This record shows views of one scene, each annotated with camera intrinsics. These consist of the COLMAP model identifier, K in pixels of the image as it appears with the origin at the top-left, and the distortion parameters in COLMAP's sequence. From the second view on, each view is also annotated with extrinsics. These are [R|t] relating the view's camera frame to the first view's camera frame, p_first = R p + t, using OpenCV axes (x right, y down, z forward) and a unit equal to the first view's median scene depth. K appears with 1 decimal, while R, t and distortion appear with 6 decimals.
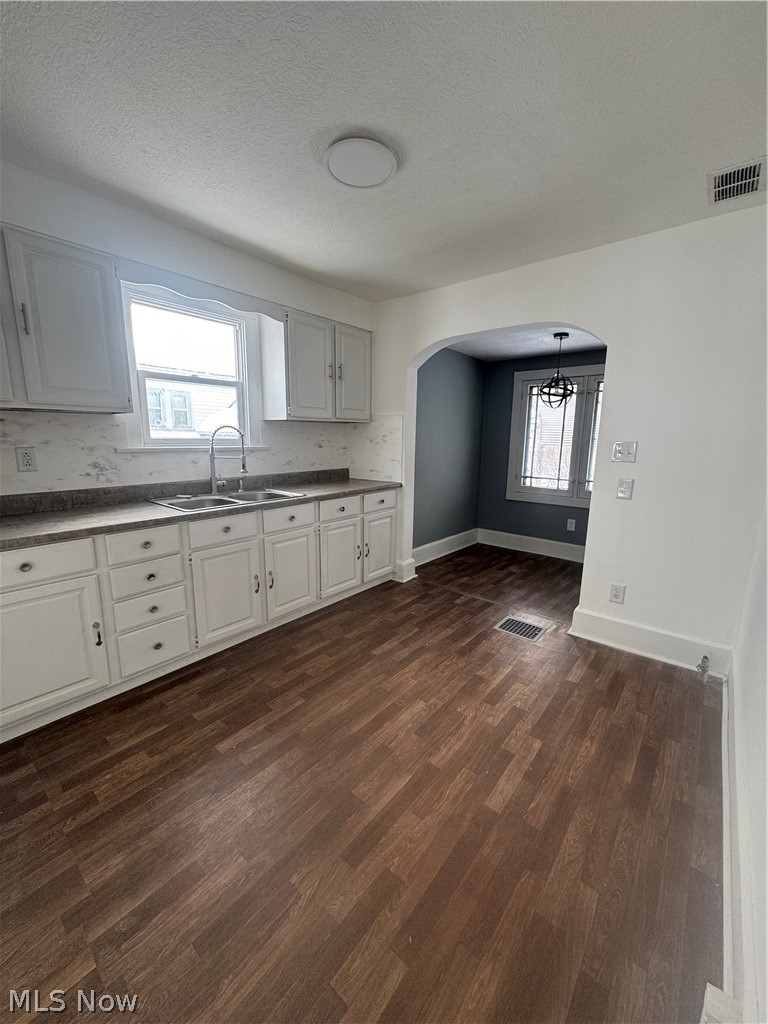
lens RADIAL K [[407.3, 0, 383.5], [0, 407.3, 508.3], [0, 0, 1]] dist [0.002840, 0.000332]
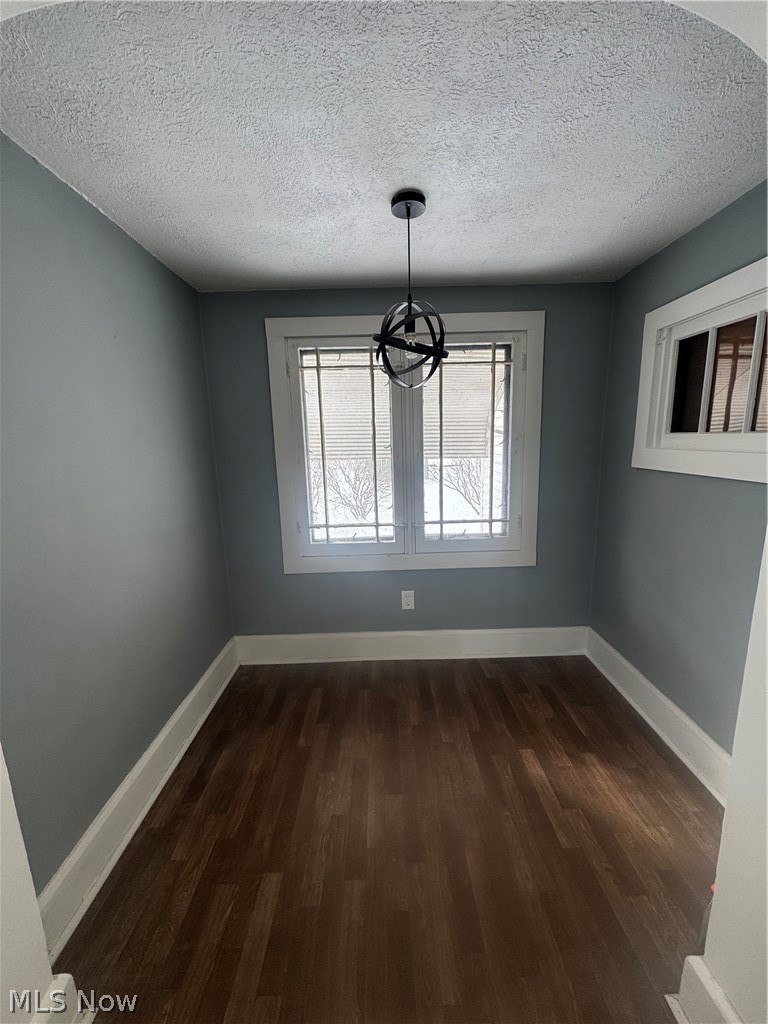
lens RADIAL K [[407.3, 0, 377.0], [0, 407.3, 511.9], [0, 0, 1]] dist [0.002840, 0.000332]
pose [[0.778109, -0.155156, 0.608666, 0.097480], [0.153636, 0.986591, 0.055088, -0.117520], [-0.609051, 0.050649, 0.791512, 0.559761]]
